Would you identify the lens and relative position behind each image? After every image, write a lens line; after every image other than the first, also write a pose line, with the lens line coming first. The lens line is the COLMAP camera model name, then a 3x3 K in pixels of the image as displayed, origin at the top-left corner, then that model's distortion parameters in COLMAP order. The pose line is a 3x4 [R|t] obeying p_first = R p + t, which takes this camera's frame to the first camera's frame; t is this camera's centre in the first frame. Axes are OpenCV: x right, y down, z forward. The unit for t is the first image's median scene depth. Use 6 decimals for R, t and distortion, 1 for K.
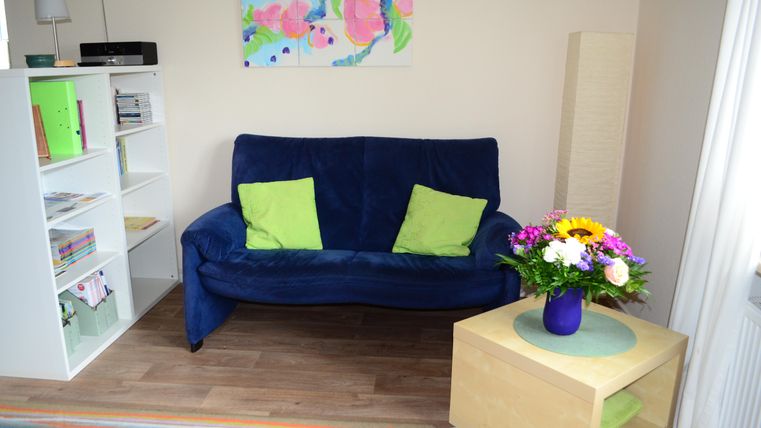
lens RADIAL K [[612.2, 0, 380.6], [0, 612.2, 221.4], [0, 0, 1]] dist [-0.090413, 0.013347]
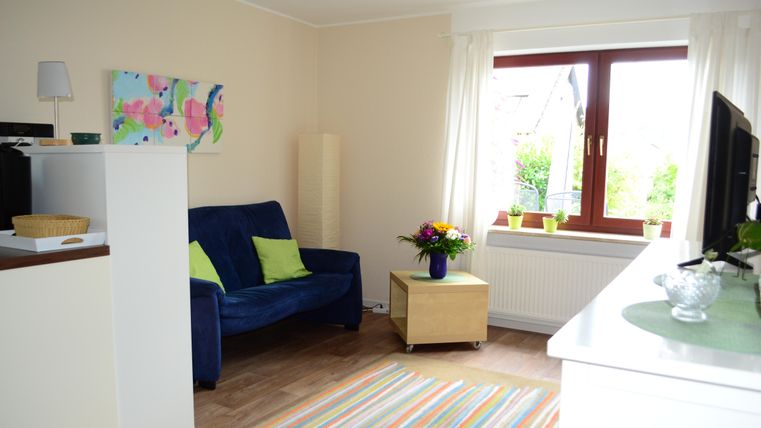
lens RADIAL K [[612.2, 0, 378.9], [0, 612.2, 213.0], [0, 0, 1]] dist [-0.090413, 0.013347]
pose [[0.451723, -0.074746, 0.889021, -1.017086], [0.214239, 0.976415, -0.026764, -0.014247], [-0.866053, 0.202553, 0.457083, 0.106721]]
